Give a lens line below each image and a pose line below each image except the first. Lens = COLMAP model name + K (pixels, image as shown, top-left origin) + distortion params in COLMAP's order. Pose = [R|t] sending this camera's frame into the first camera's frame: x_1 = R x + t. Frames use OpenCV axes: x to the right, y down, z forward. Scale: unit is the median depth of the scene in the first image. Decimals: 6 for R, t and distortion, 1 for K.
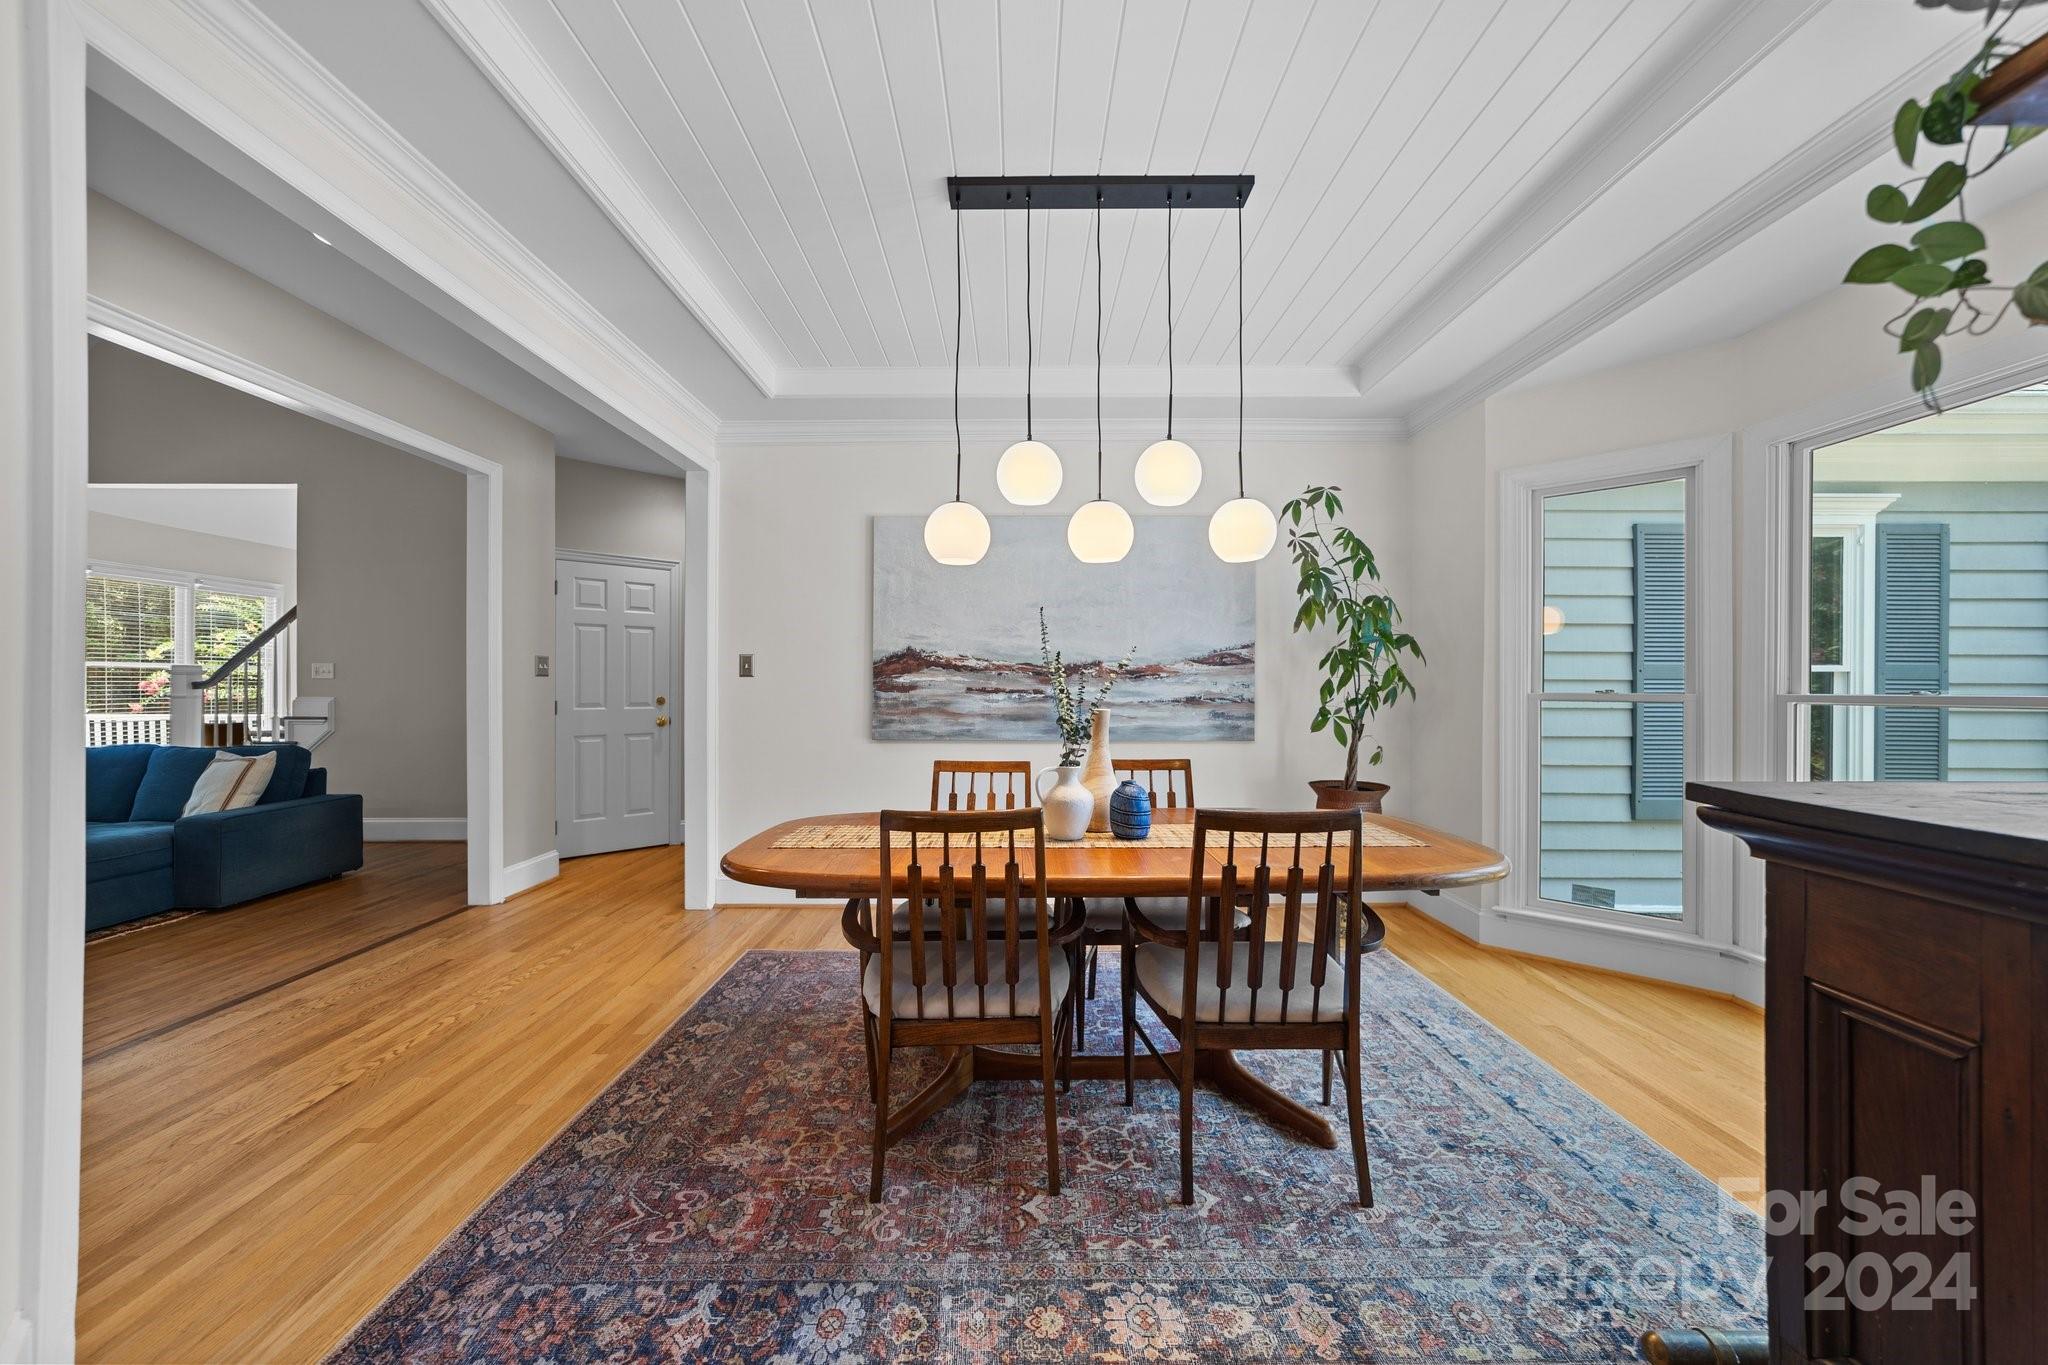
lens RADIAL K [[795.2, 0, 1020.5], [0, 795.2, 689.6], [0, 0, 1]] dist [-0.022926, 0.011158]
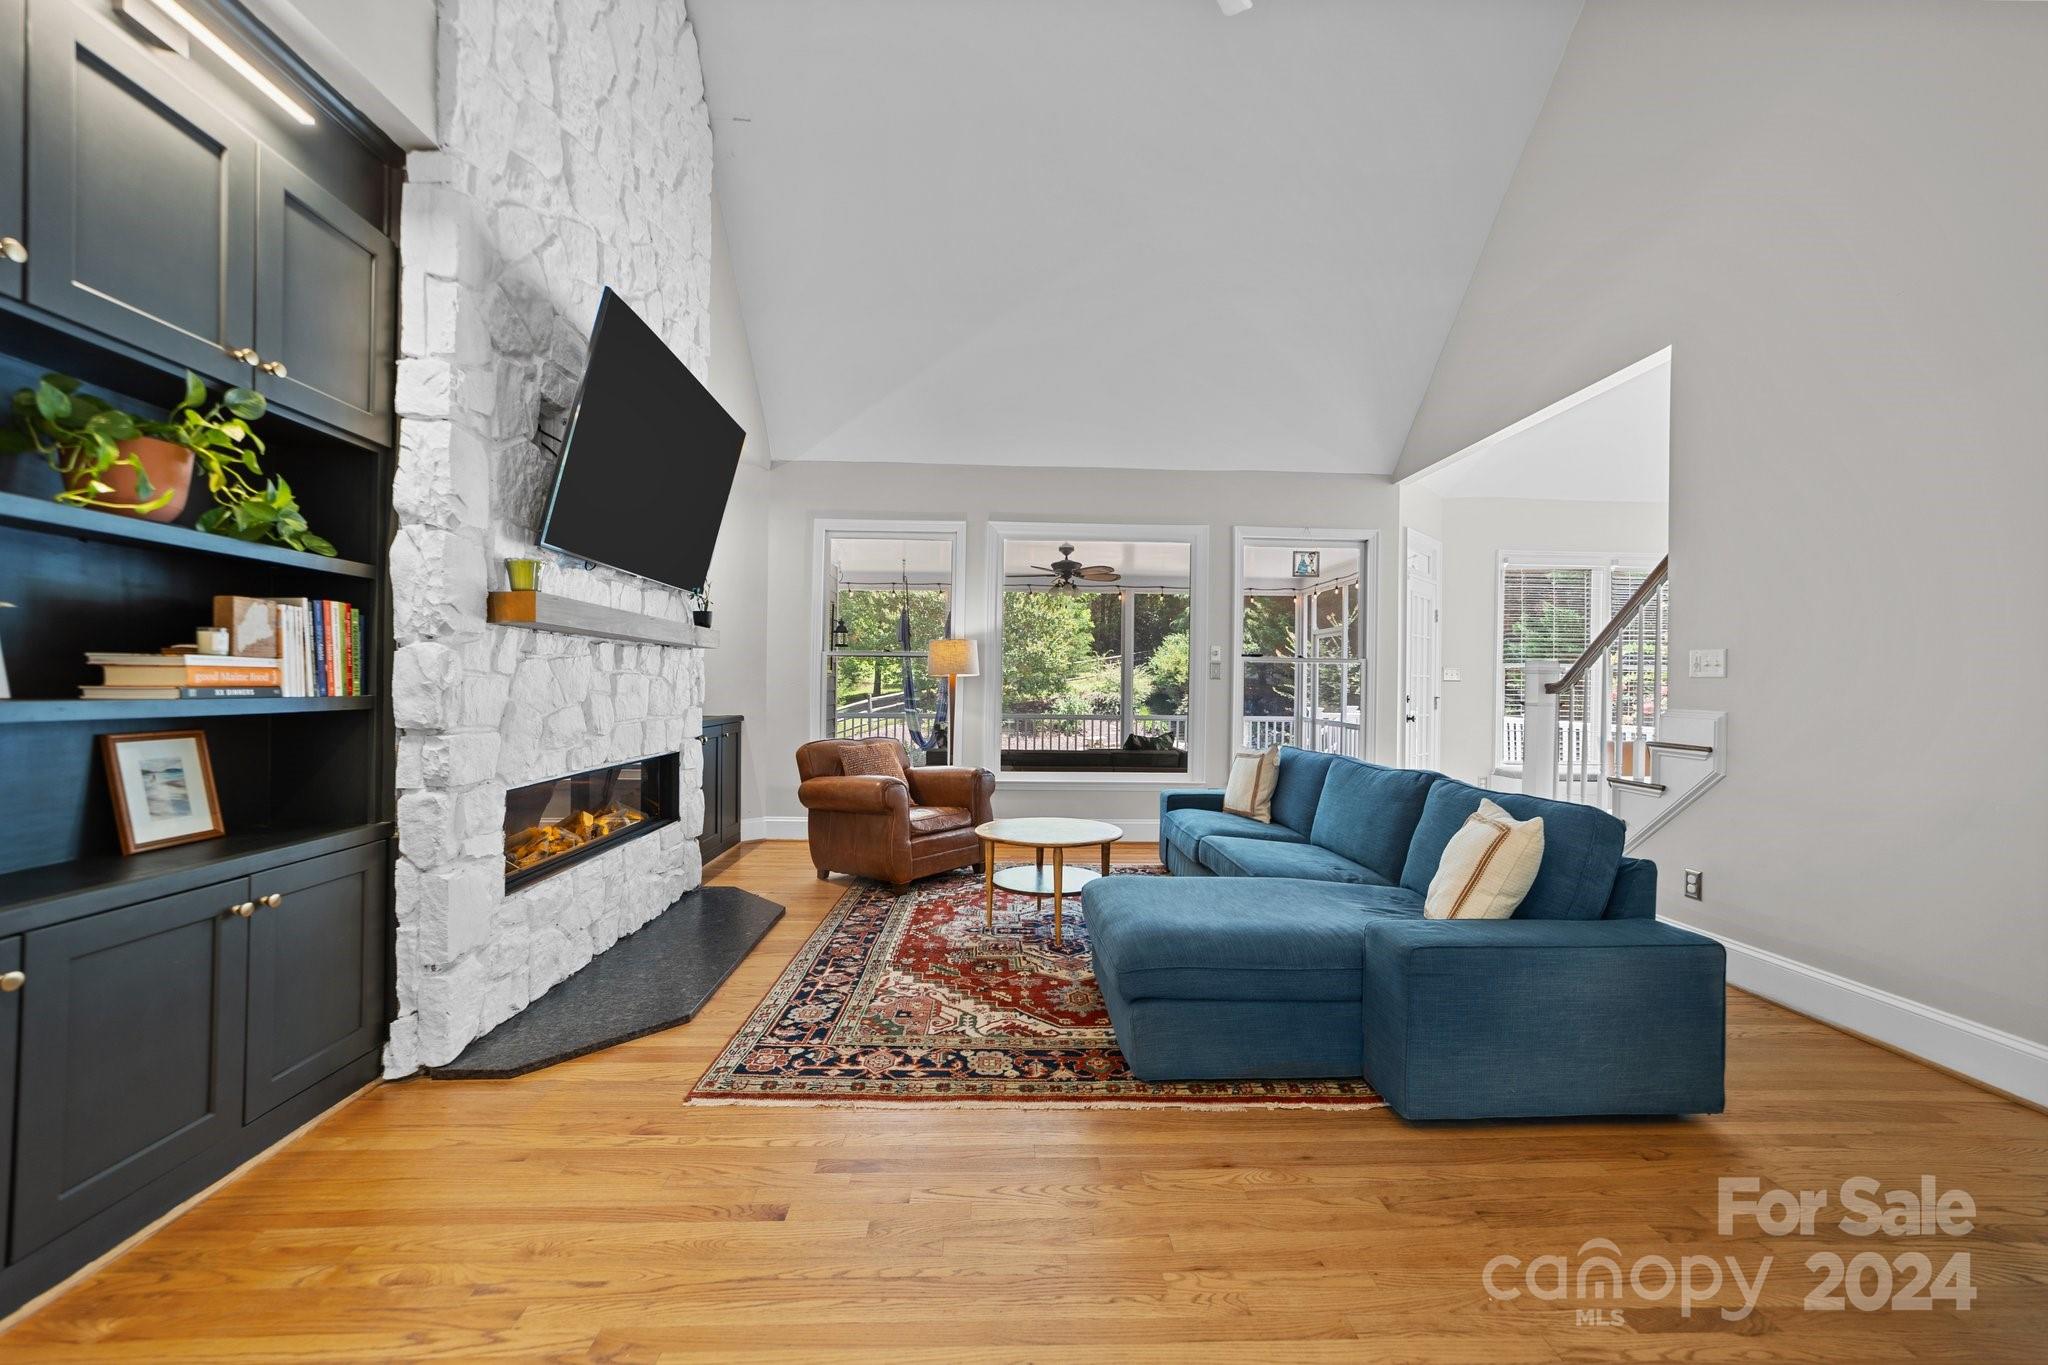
lens RADIAL K [[812.8, 0, 1024.0], [0, 812.8, 682.5], [0, 0, 1]] dist [-0.000498, 0.000221]
pose [[0.052863, -0.009033, -0.998561, -0.417945], [-0.011846, 0.999883, -0.009672, 0.001082], [0.998532, 0.012340, 0.052750, 0.596786]]
